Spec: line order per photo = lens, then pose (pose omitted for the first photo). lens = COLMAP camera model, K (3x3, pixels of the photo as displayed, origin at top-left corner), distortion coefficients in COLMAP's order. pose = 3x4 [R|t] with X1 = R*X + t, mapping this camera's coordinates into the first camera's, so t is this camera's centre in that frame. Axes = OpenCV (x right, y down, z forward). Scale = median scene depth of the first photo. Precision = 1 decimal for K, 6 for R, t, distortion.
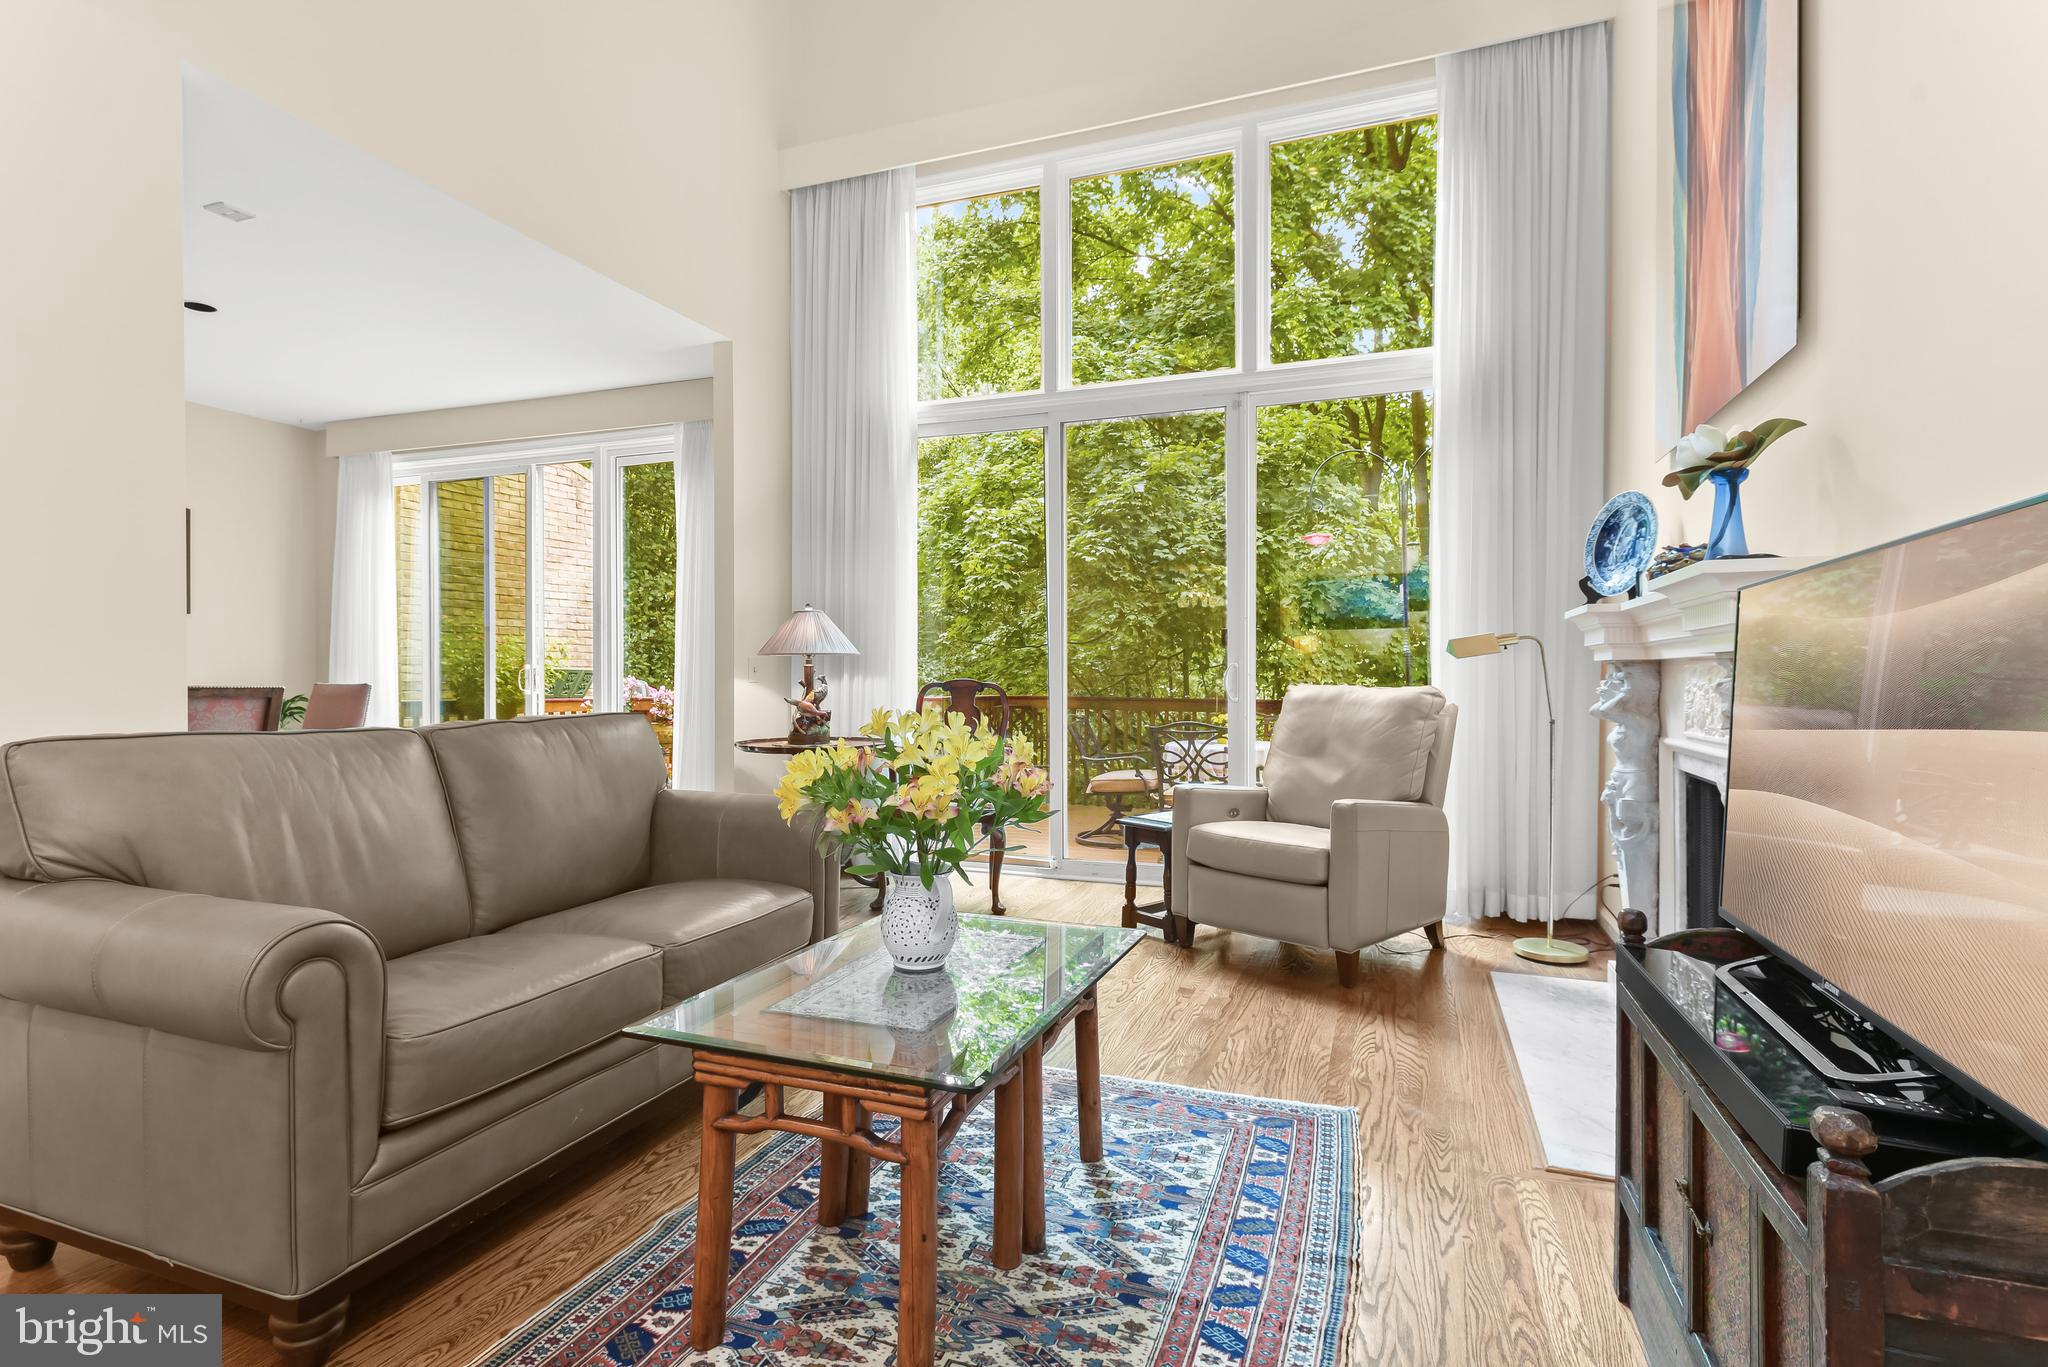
lens RADIAL K [[995.6, 0, 1032.6], [0, 995.6, 676.3], [0, 0, 1]] dist [0.004157, -0.000552]
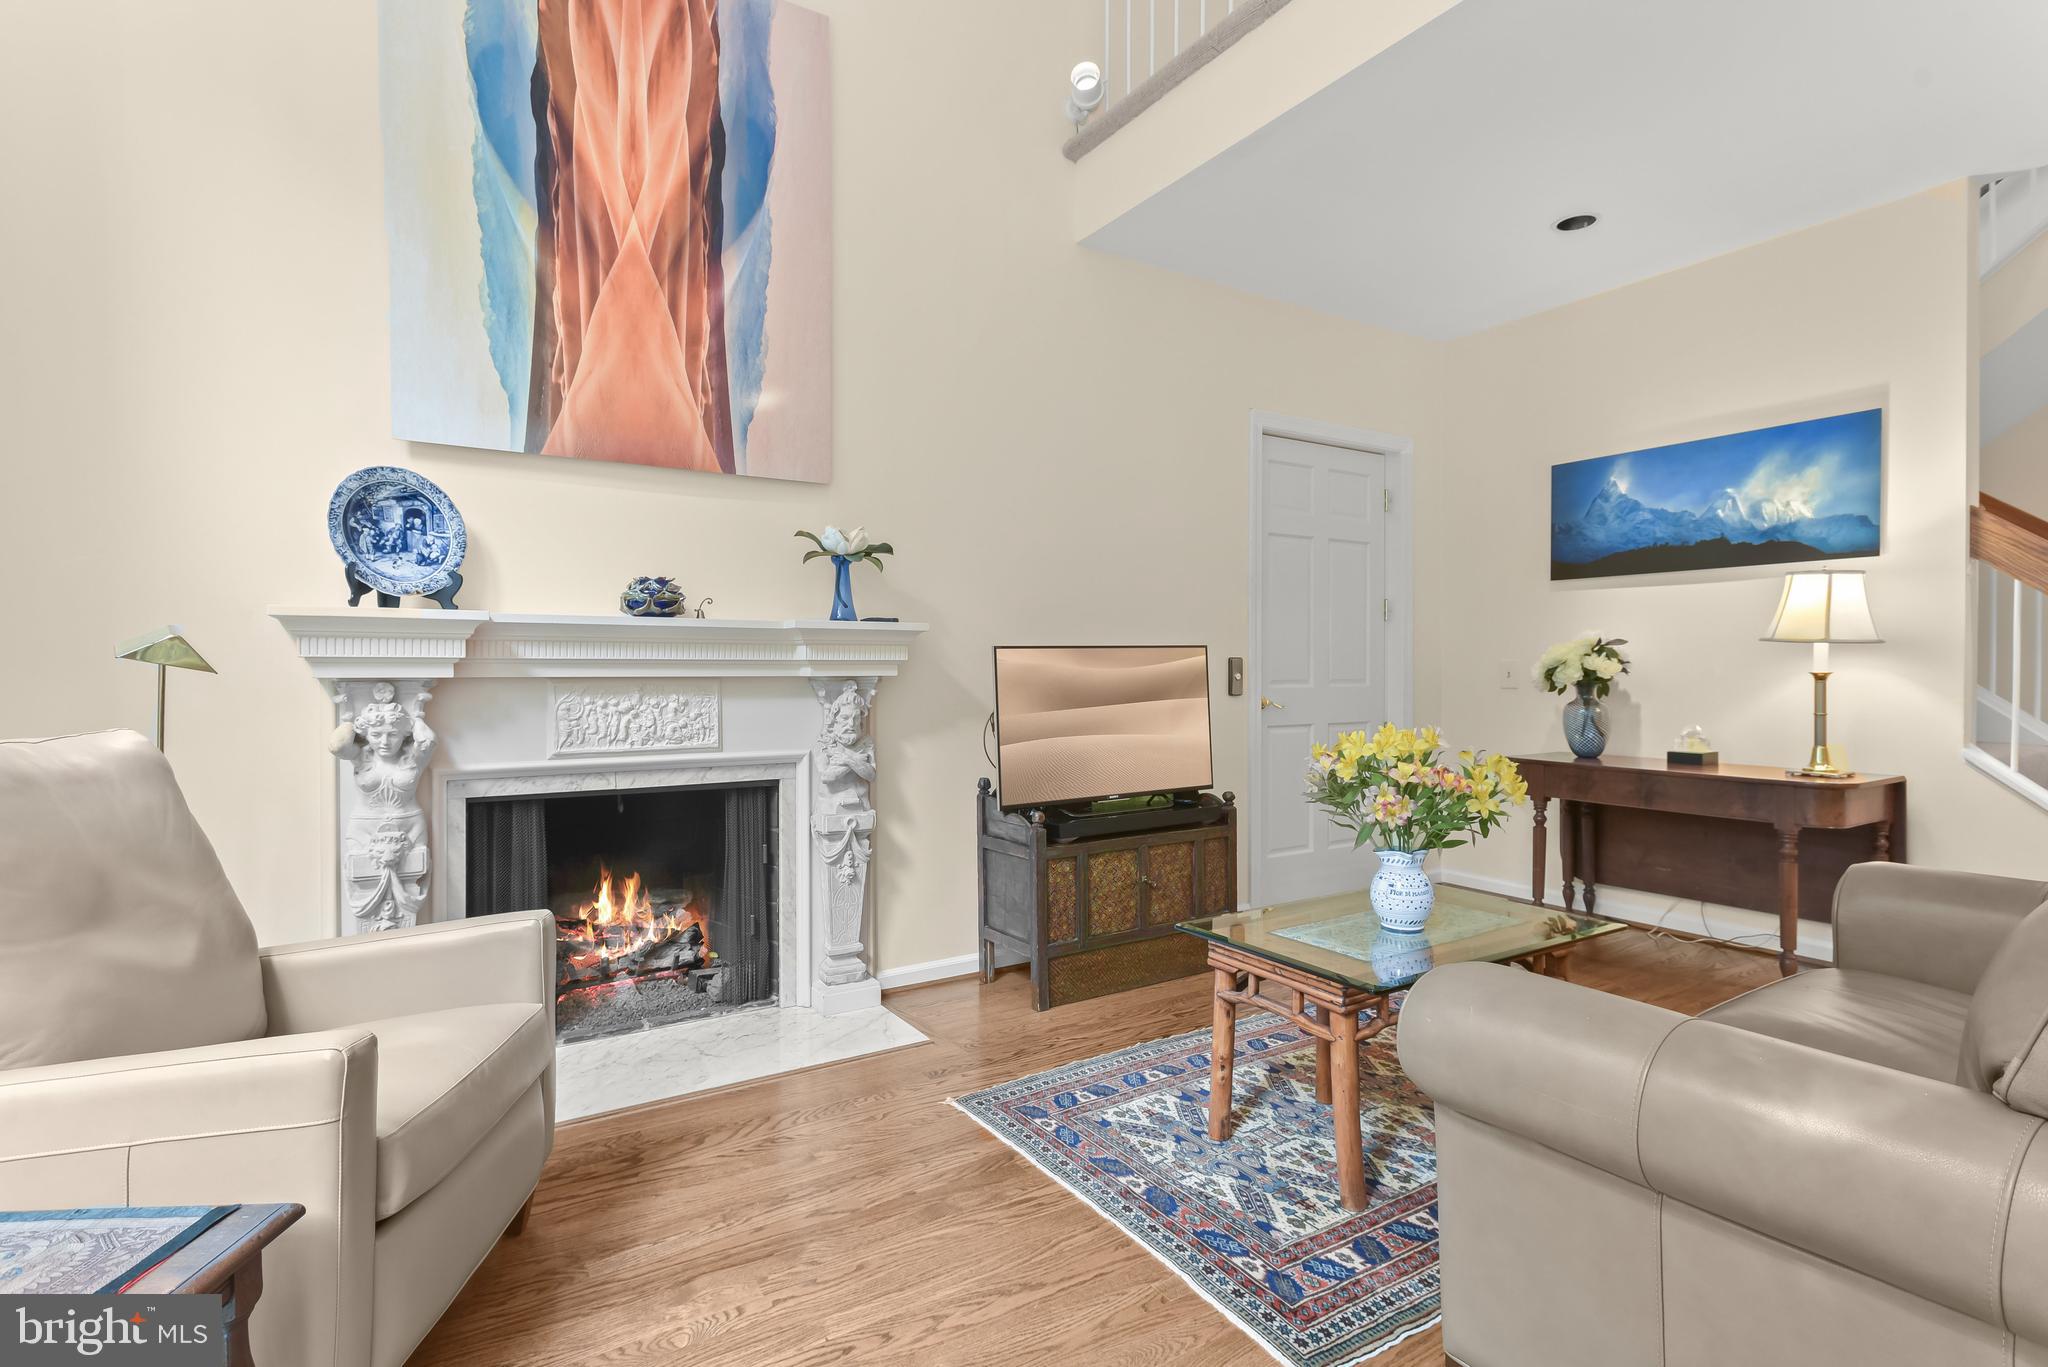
lens RADIAL K [[995.6, 0, 1031.1], [0, 995.6, 688.5], [0, 0, 1]] dist [0.004157, -0.000552]
pose [[-0.797636, -0.004948, 0.603119, -0.293540], [0.006266, 0.999844, 0.016489, -0.018492], [-0.603107, 0.016932, -0.797481, 1.350380]]
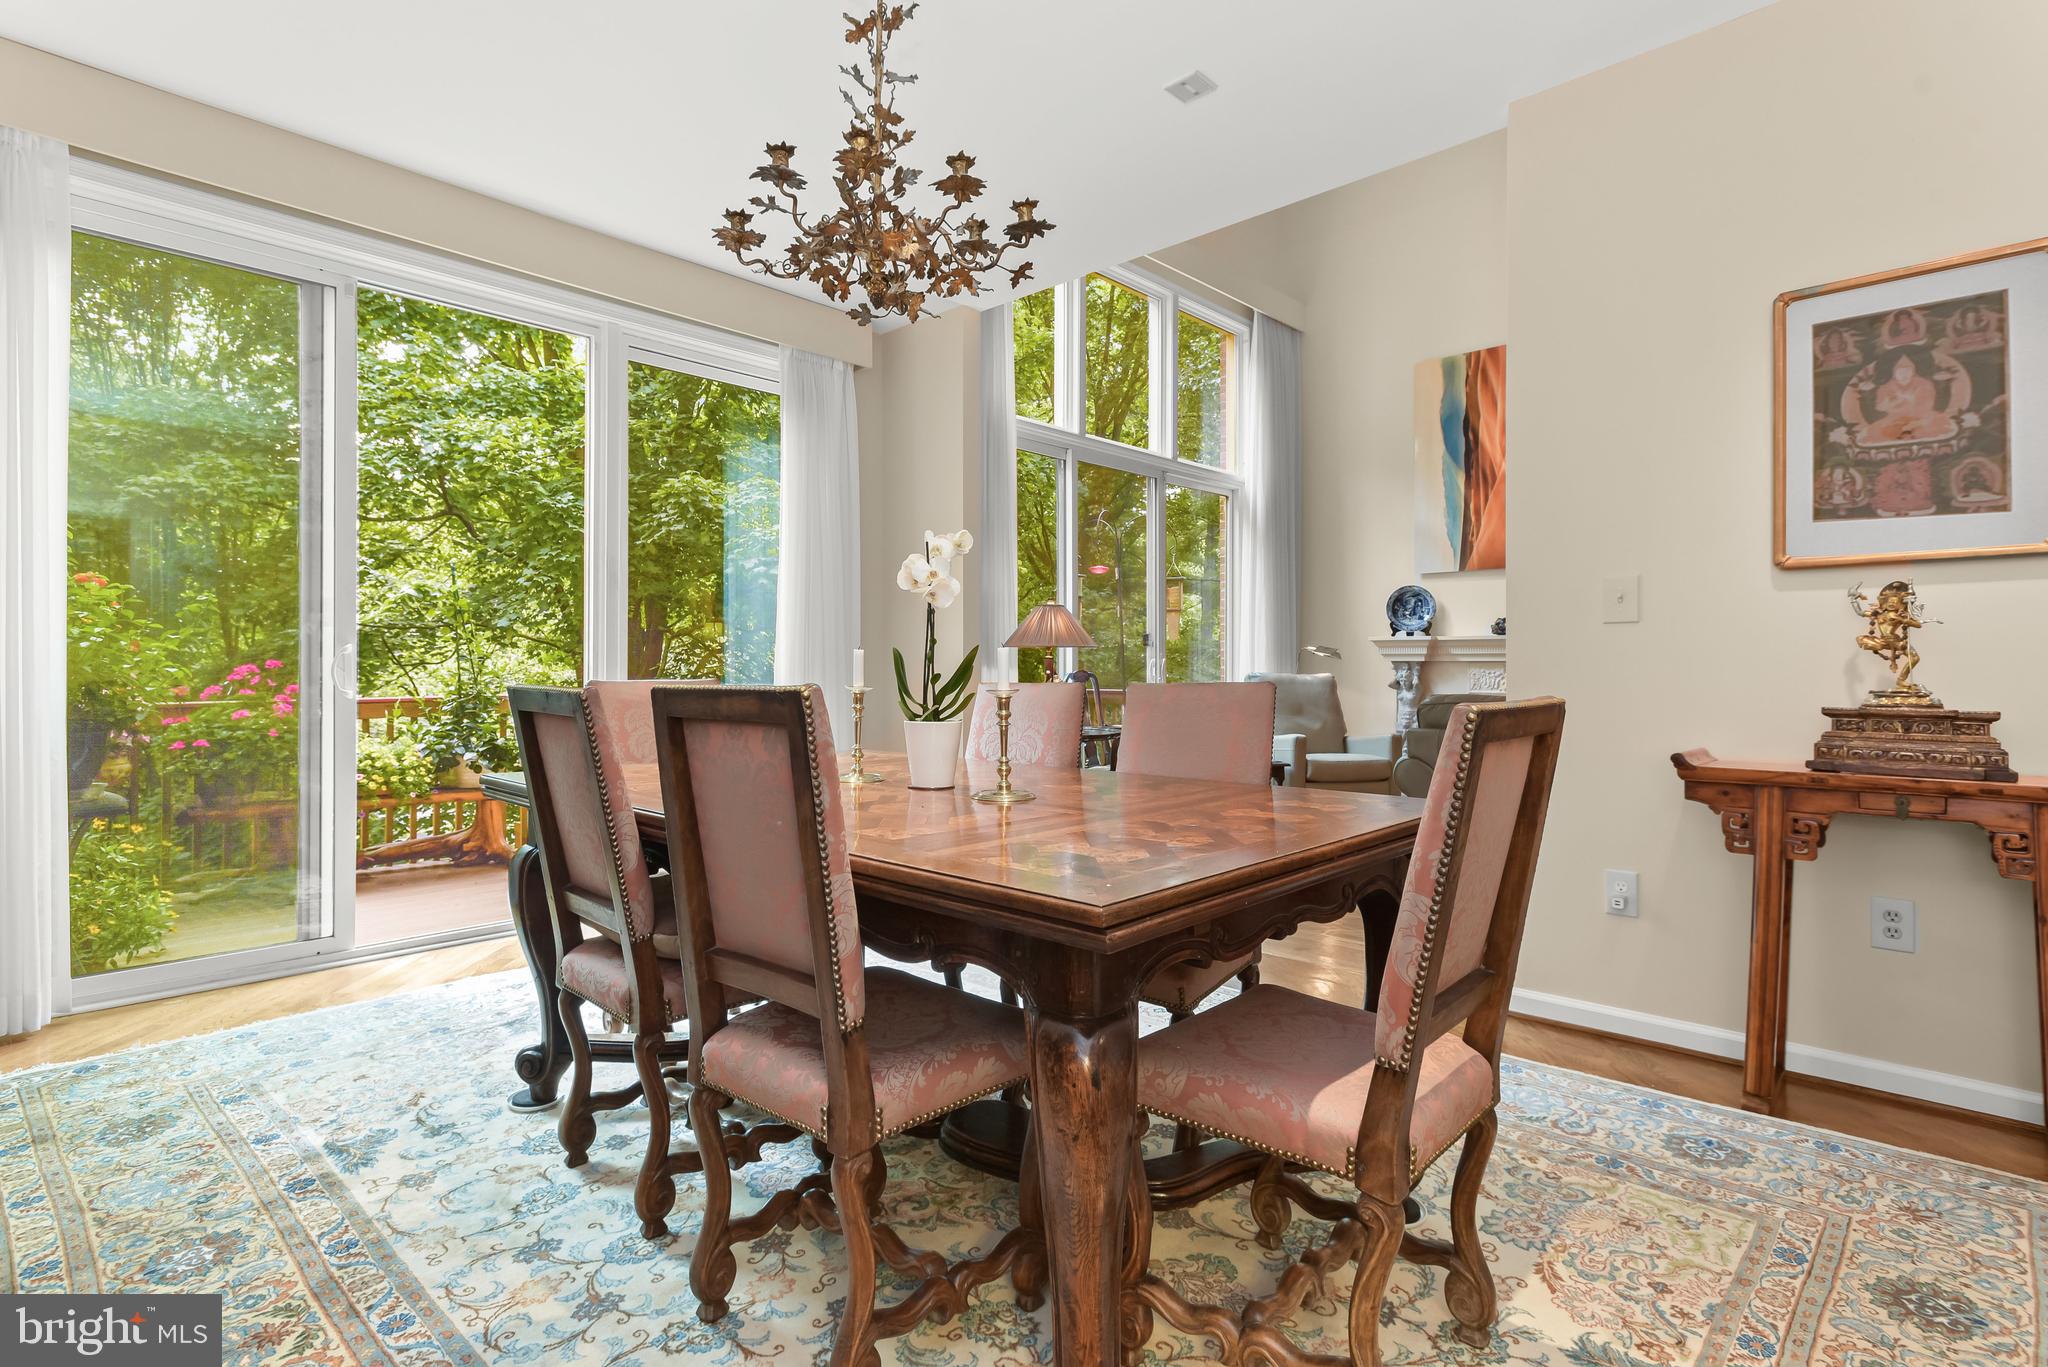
lens RADIAL K [[995.6, 0, 1007.3], [0, 995.6, 673.8], [0, 0, 1]] dist [0.004157, -0.000552]
pose [[0.405755, -0.005049, 0.913968, -1.815478], [0.001589, 0.999987, 0.004819, -0.000435], [-0.913981, -0.000503, 0.405757, 0.934219]]
